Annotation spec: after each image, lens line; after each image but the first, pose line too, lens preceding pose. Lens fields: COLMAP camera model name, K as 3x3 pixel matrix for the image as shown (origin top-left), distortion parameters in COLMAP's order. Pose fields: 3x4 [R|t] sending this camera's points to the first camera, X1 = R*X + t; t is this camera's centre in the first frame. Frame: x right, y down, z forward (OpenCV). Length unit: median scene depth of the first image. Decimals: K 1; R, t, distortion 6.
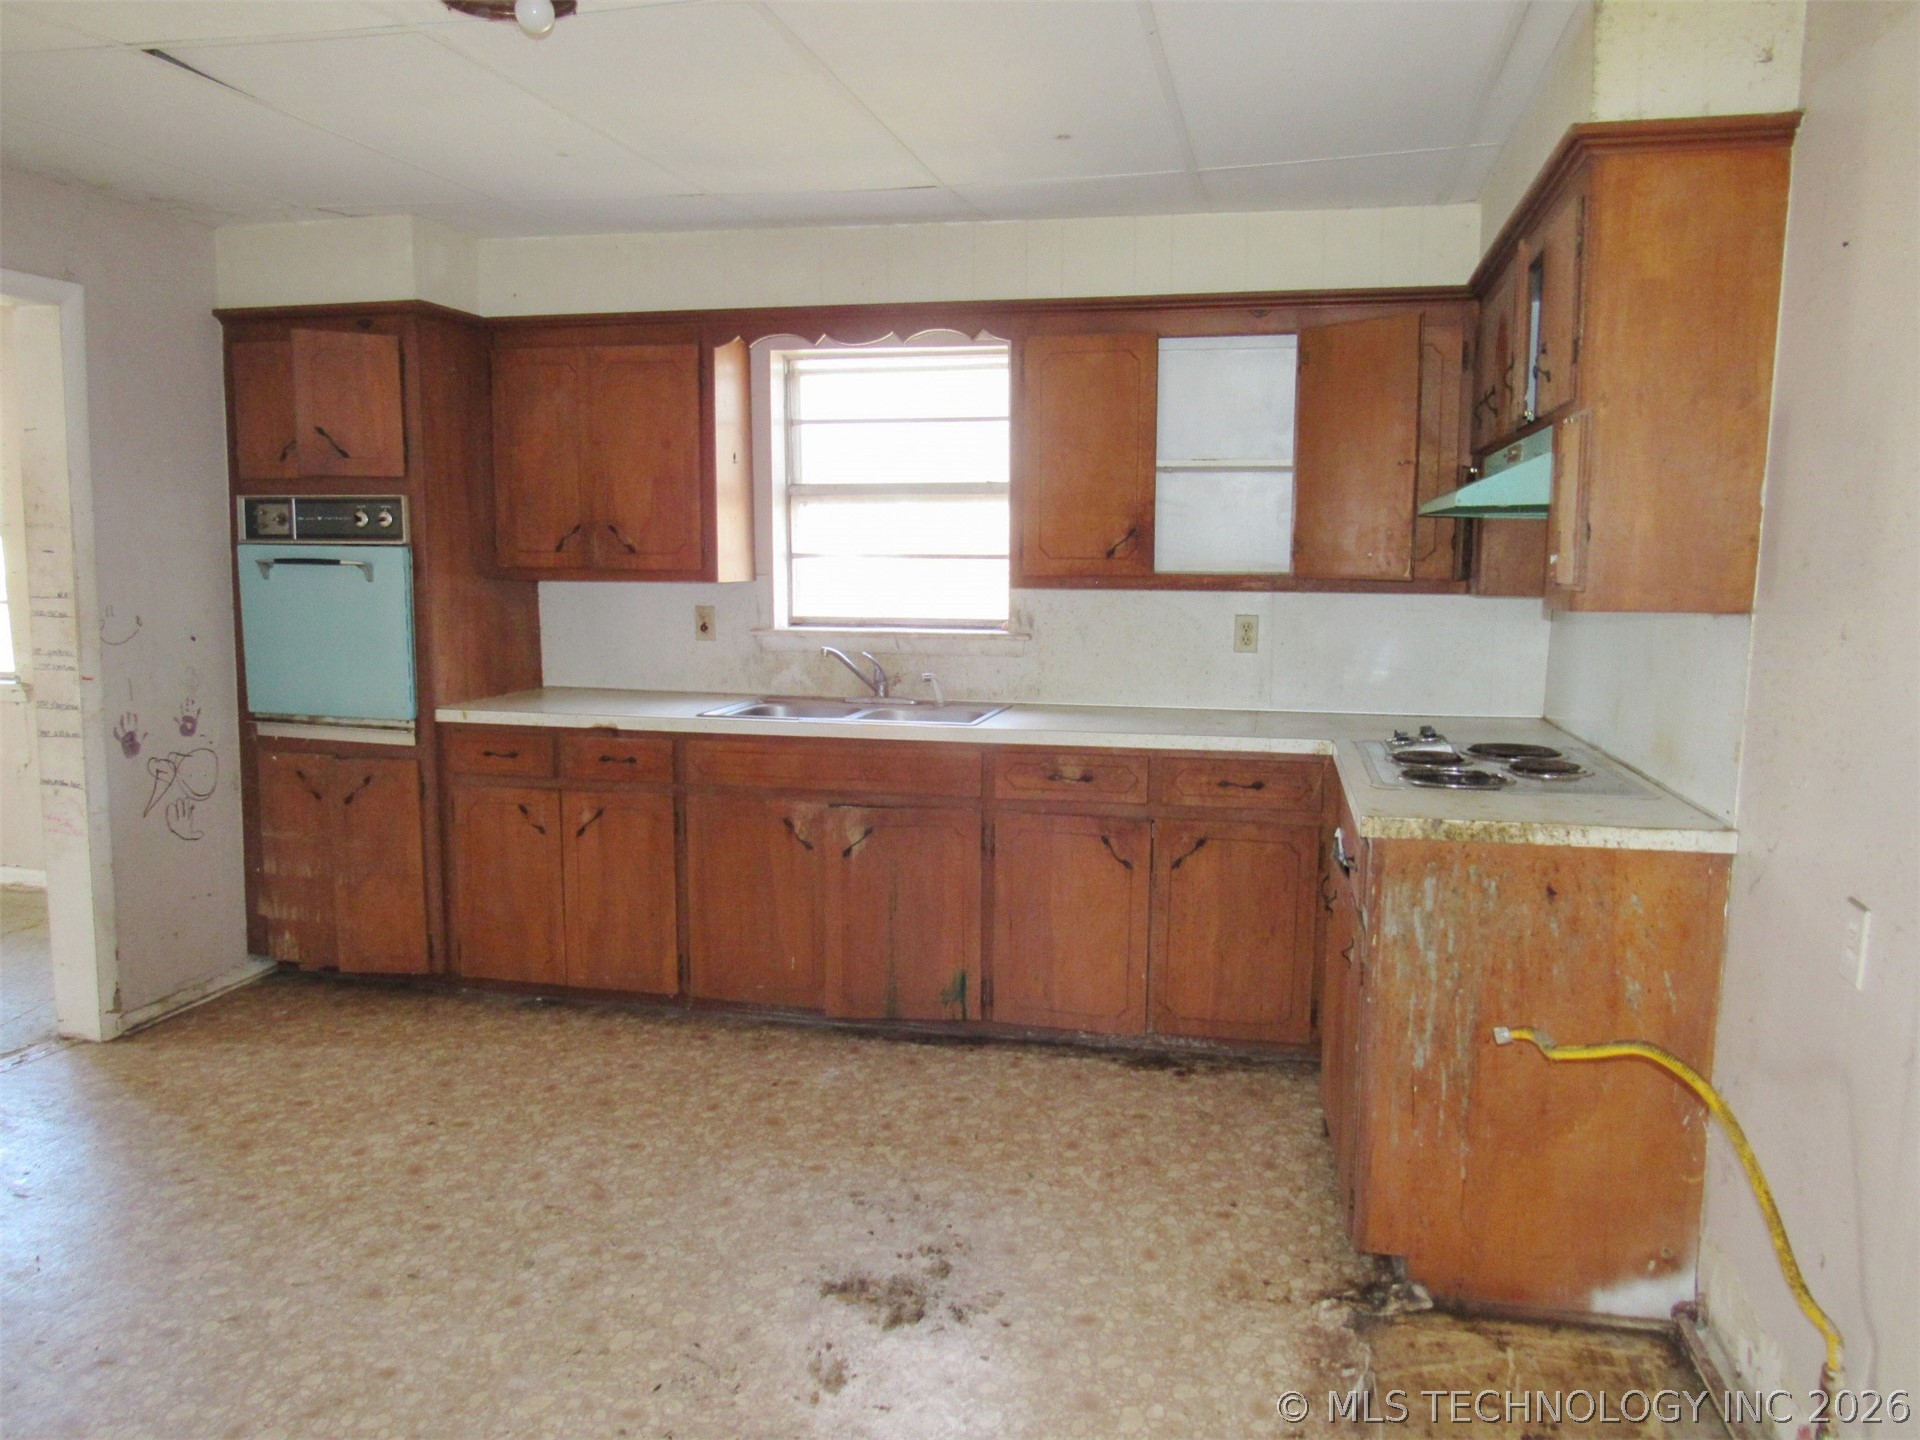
lens RADIAL K [[1375.3, 0, 960.0], [0, 1375.3, 720.0], [0, 0, 1]] dist [-0.024267, 0.000630]
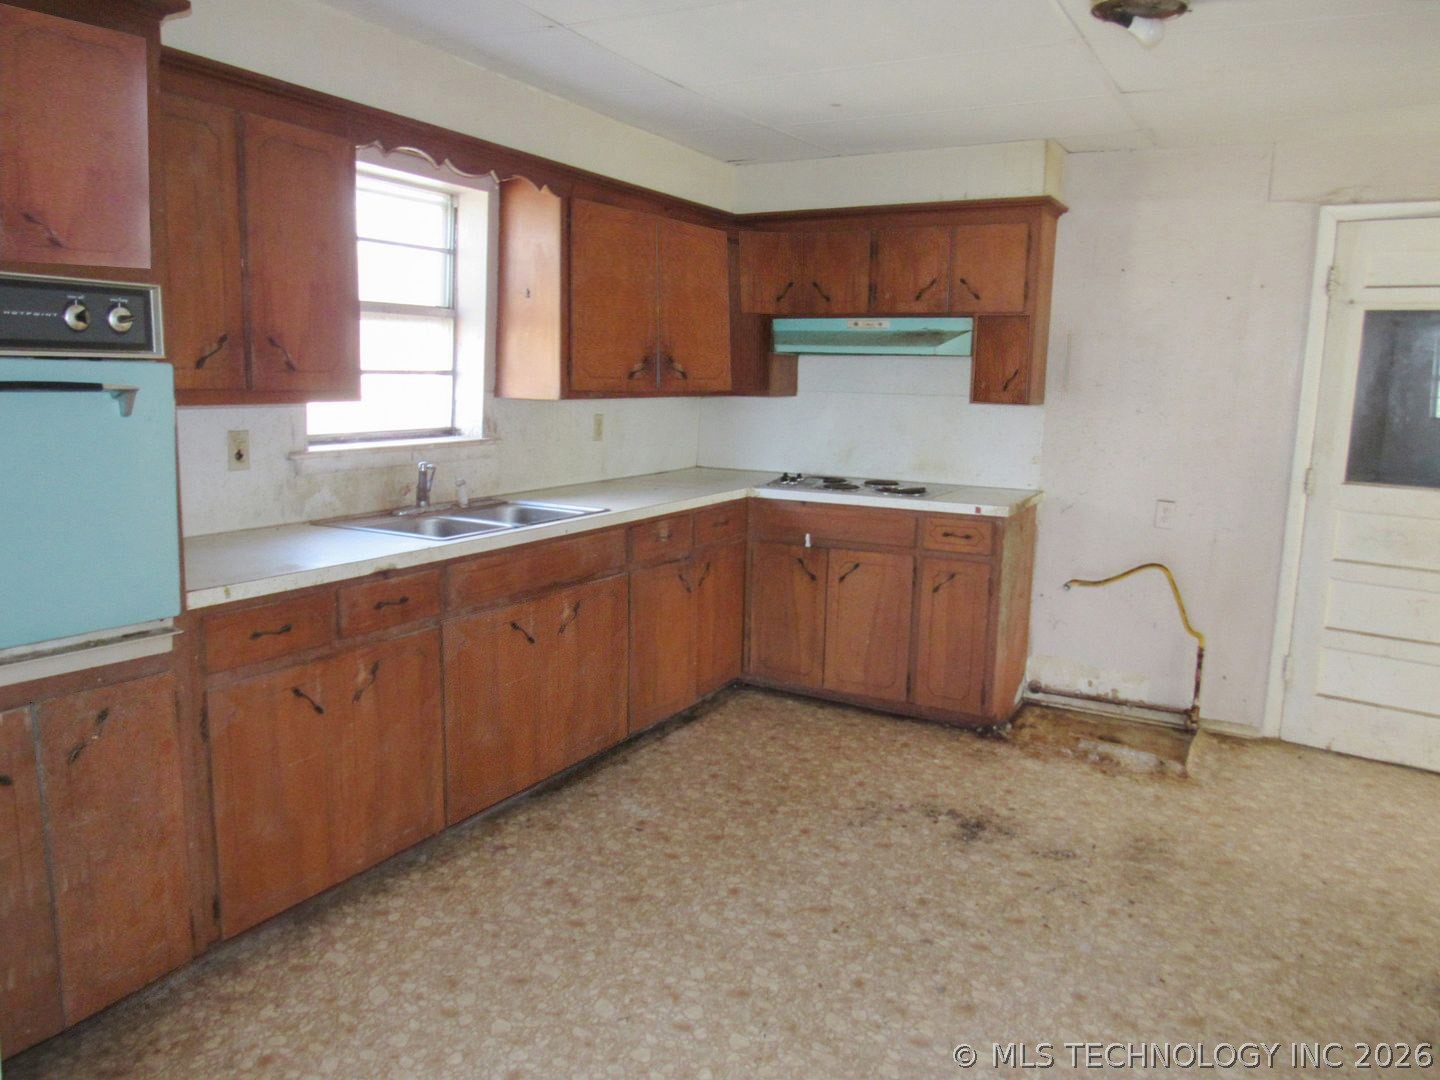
lens RADIAL K [[1050.5, 0, 720.0], [0, 1050.5, 540.0], [0, 0, 1]] dist [-0.022923, -0.001260]
pose [[0.275180, -0.151862, 0.949323, -0.907285], [0.096232, 0.986837, 0.129968, -0.087617], [-0.956564, 0.055591, 0.286172, 0.645154]]
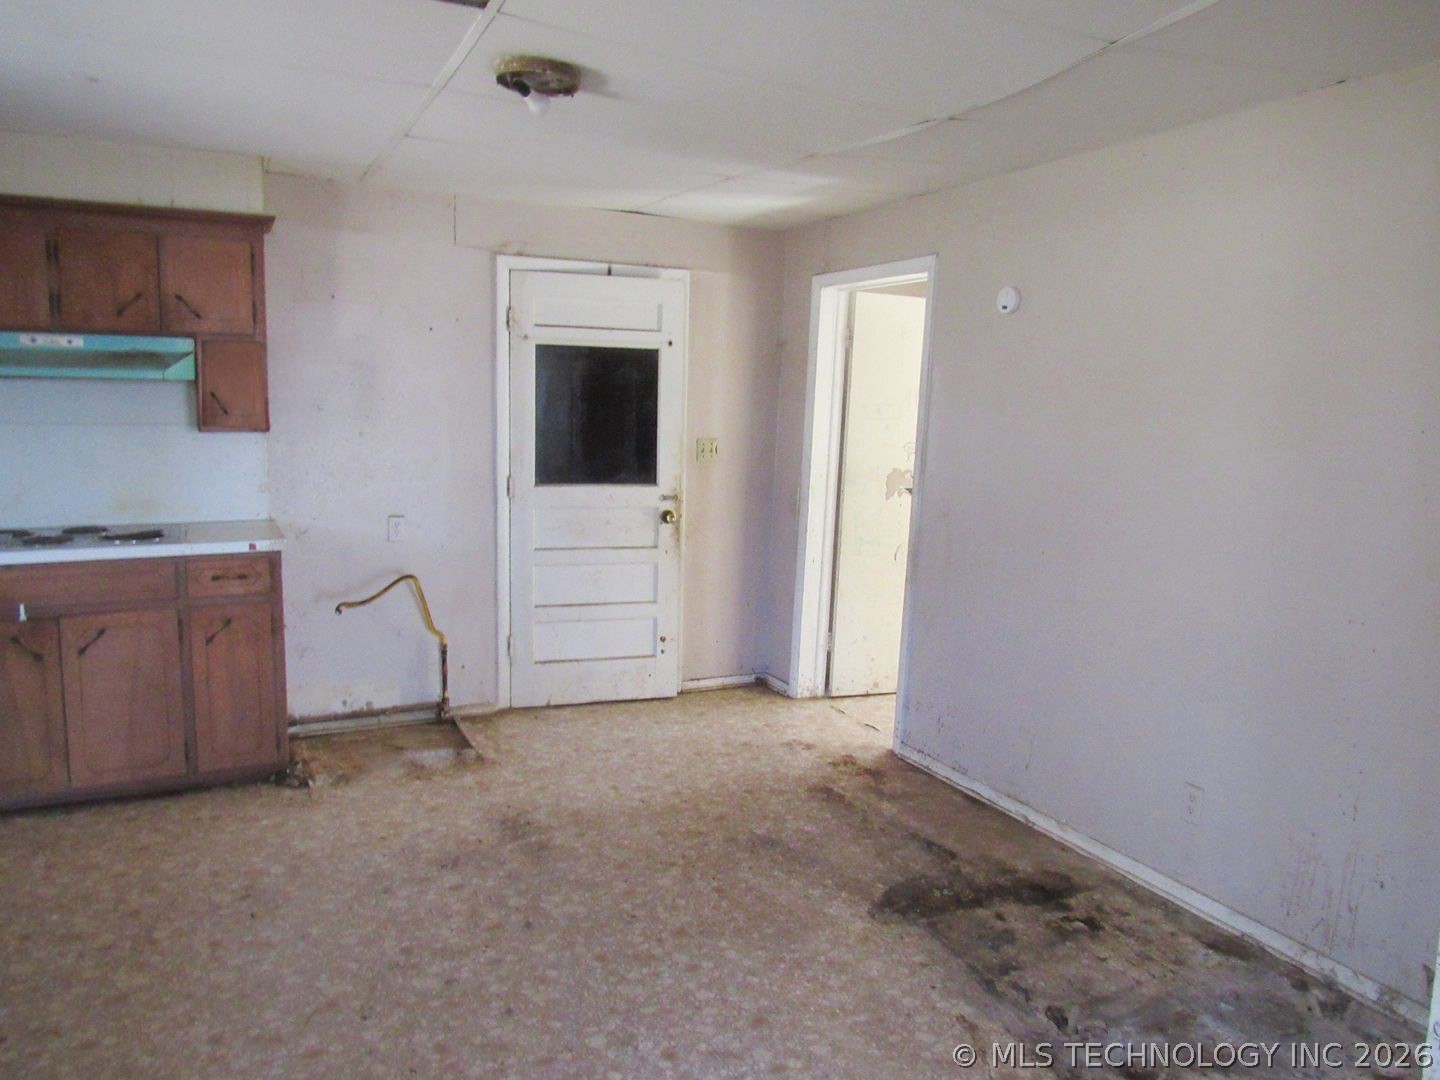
lens RADIAL K [[1031.5, 0, 720.0], [0, 1031.5, 540.0], [0, 0, 1]] dist [-0.024267, 0.000630]
pose [[-0.637746, -0.117320, 0.761260, -0.839268], [0.073663, 0.974512, 0.211896, -0.134106], [-0.766717, 0.191212, -0.612849, 0.957987]]
